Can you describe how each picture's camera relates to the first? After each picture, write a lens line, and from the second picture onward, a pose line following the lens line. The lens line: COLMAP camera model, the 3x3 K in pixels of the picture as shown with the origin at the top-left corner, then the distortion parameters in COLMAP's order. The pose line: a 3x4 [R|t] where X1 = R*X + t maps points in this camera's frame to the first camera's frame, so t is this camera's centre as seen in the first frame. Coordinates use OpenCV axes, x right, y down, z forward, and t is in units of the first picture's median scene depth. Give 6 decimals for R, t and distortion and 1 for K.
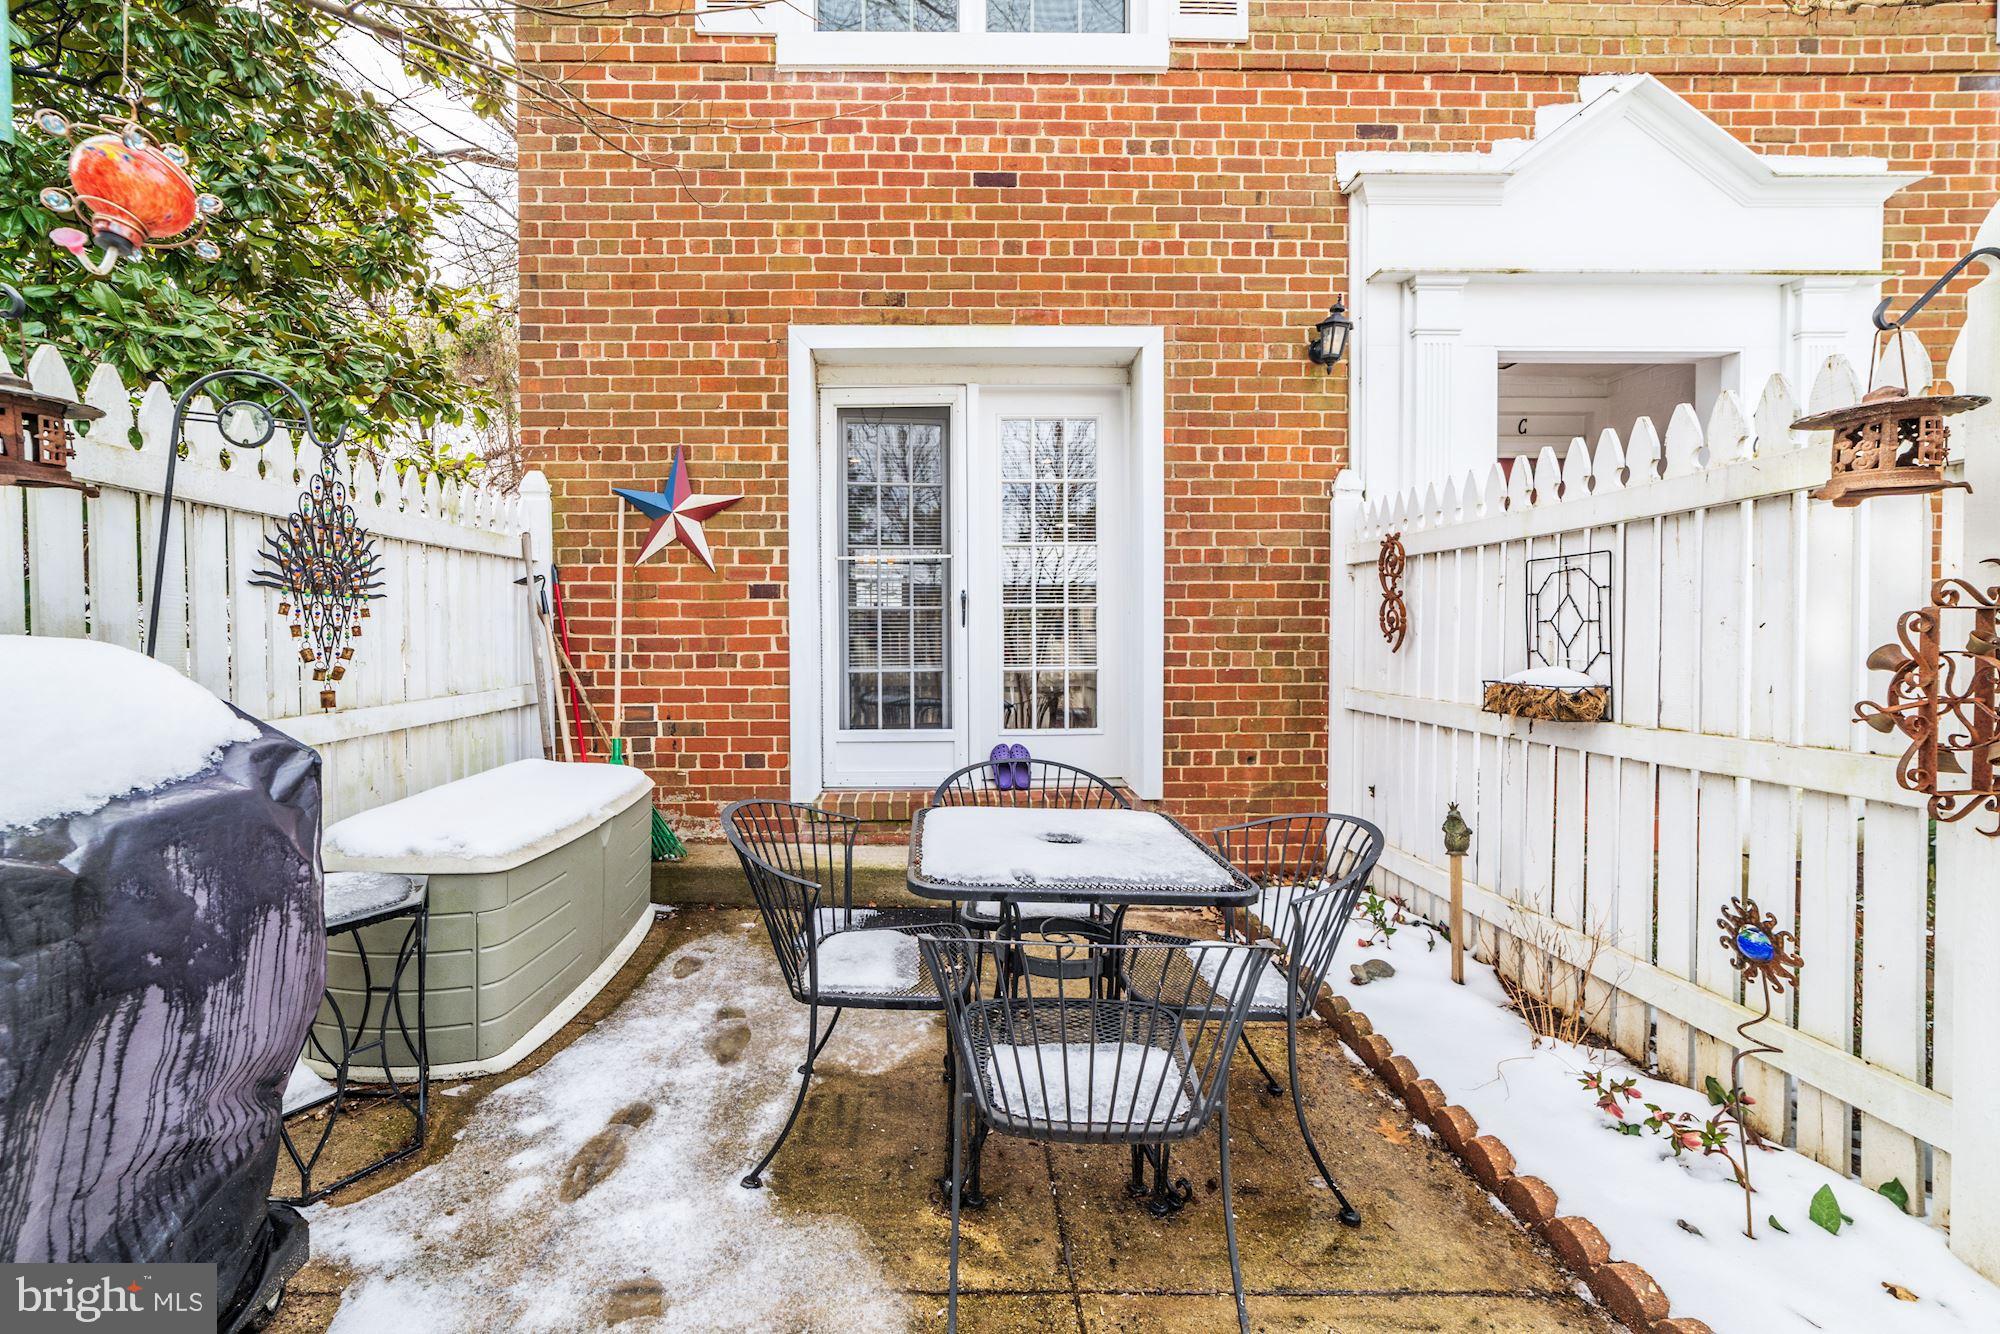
lens RADIAL K [[762.6, 0, 998.2], [0, 762.6, 661.3], [0, 0, 1]] dist [-0.018414, 0.007798]
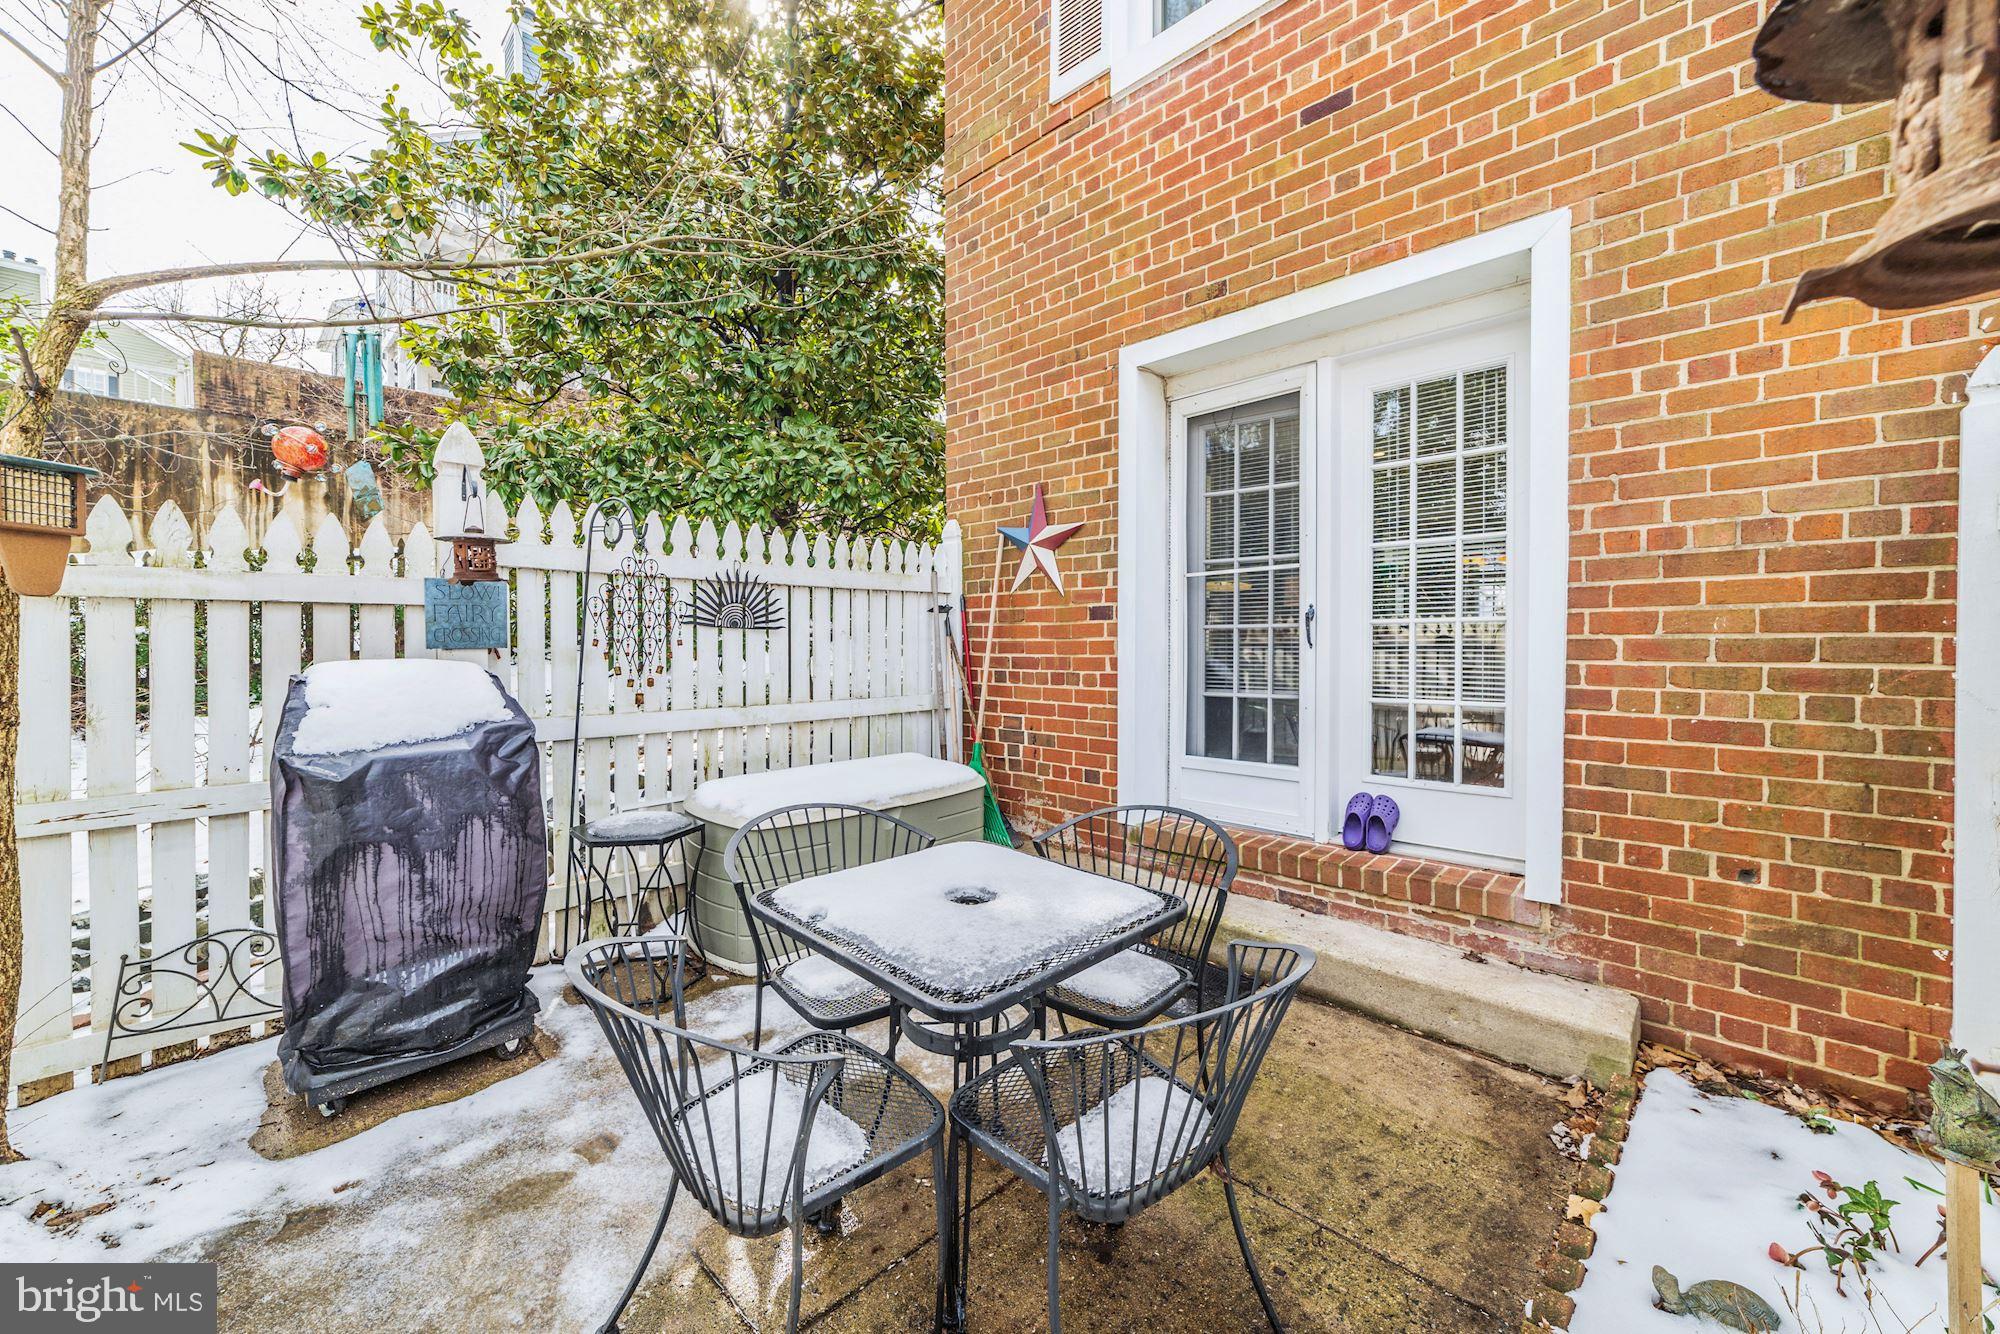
lens RADIAL K [[773.4, 0, 1002.2], [0, 773.4, 666.3], [0, 0, 1]] dist [-0.013798, 0.008040]
pose [[0.716607, 0.021822, -0.697136, 0.335401], [-0.028576, 0.999590, 0.001915, -0.018250], [0.696892, 0.018549, 0.716936, 0.162770]]
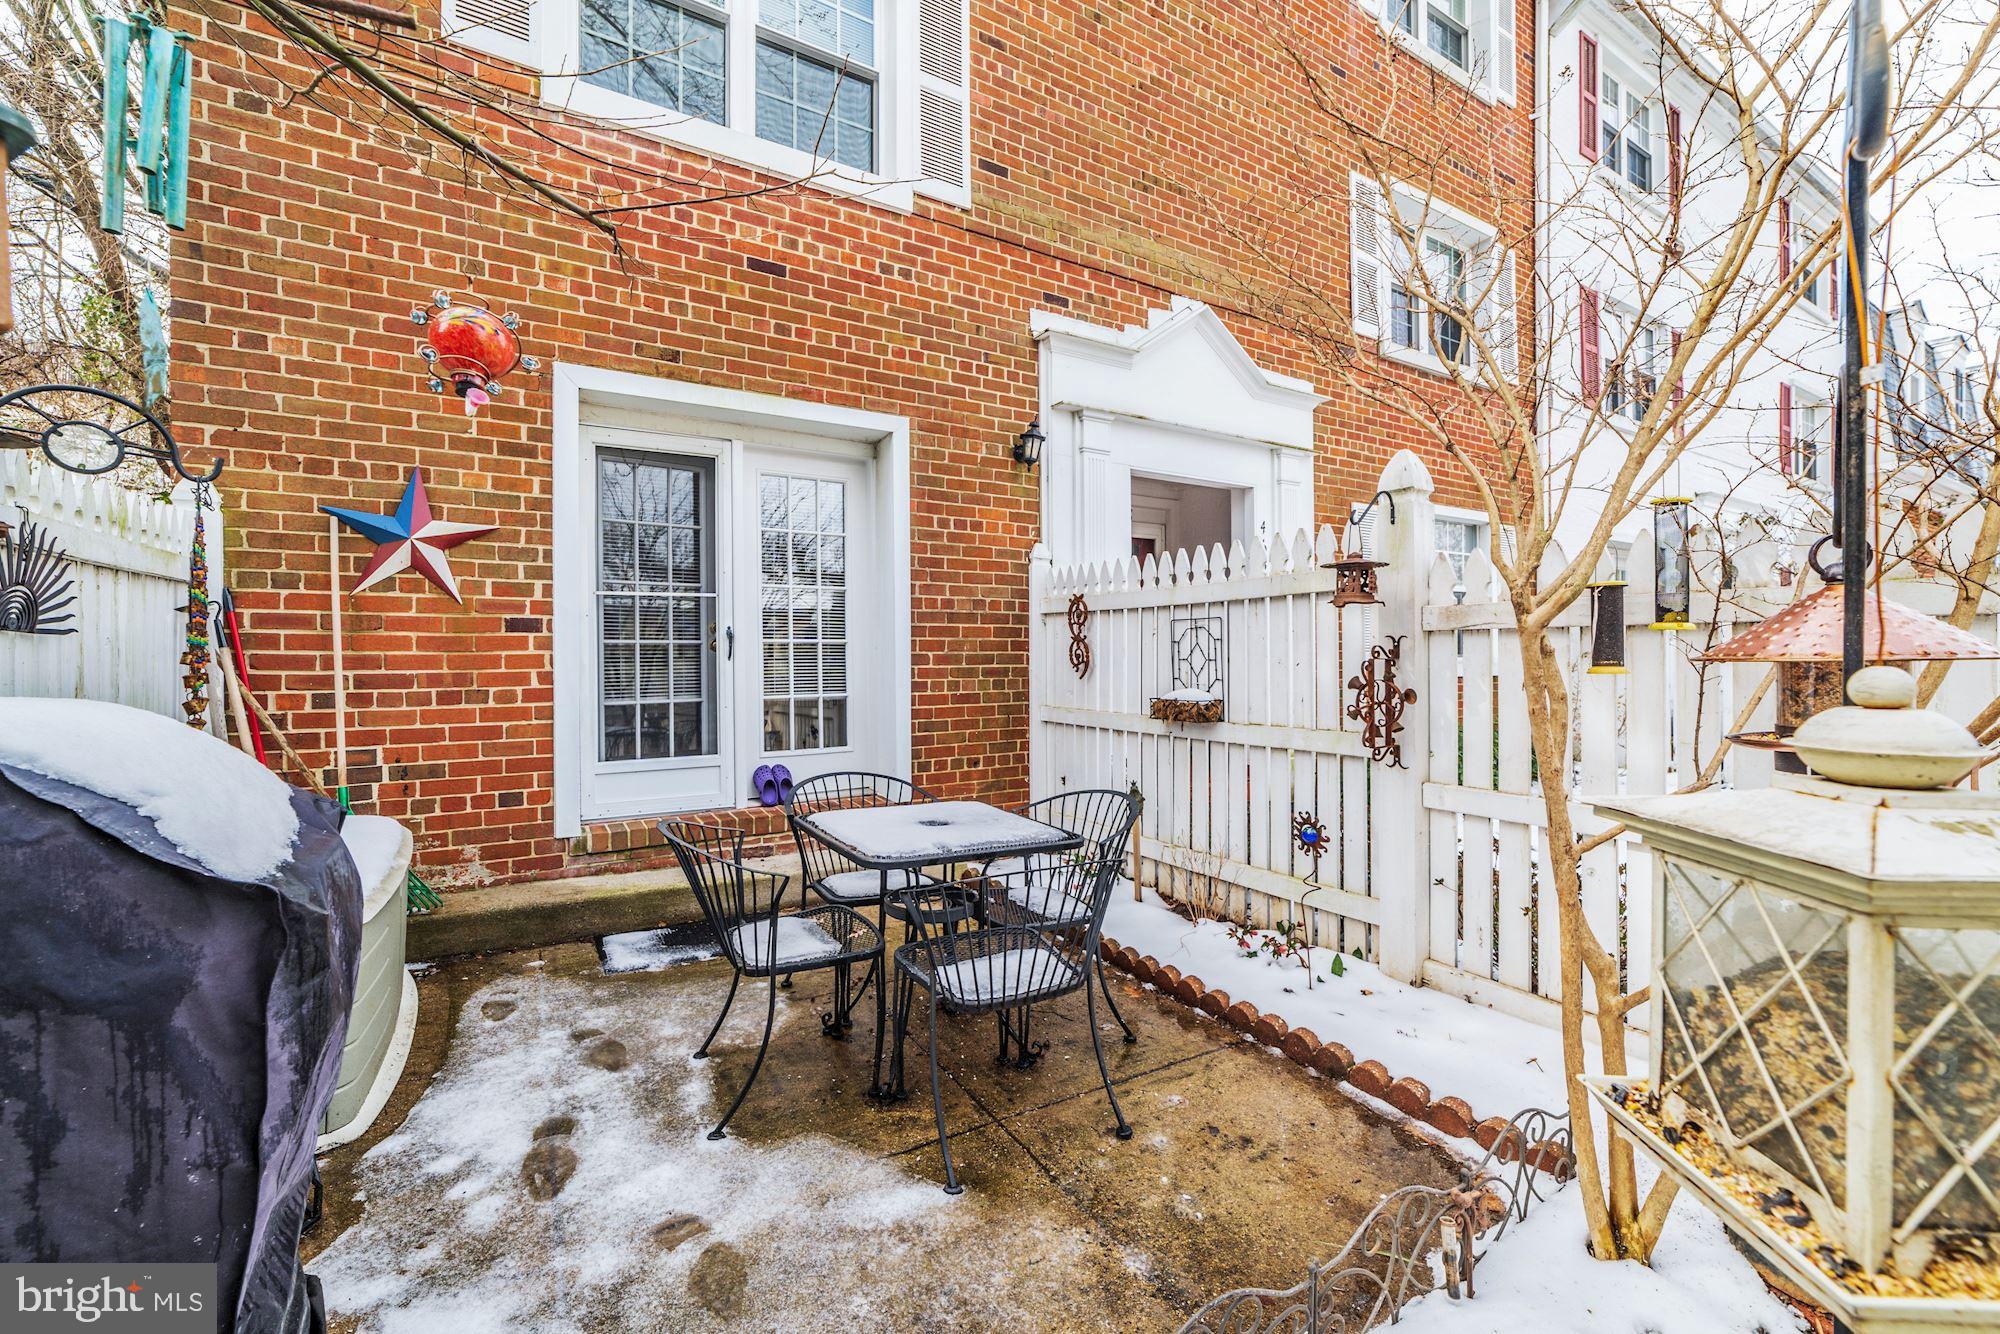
lens RADIAL K [[716.8, 0, 993.1], [0, 716.8, 669.4], [0, 0, 1]] dist [-0.014420, 0.006500]
pose [[0.893791, -0.008976, 0.448393, -0.182881], [0.017959, 0.999714, -0.015785, -0.009656], [-0.448124, 0.022161, 0.893697, -0.092665]]
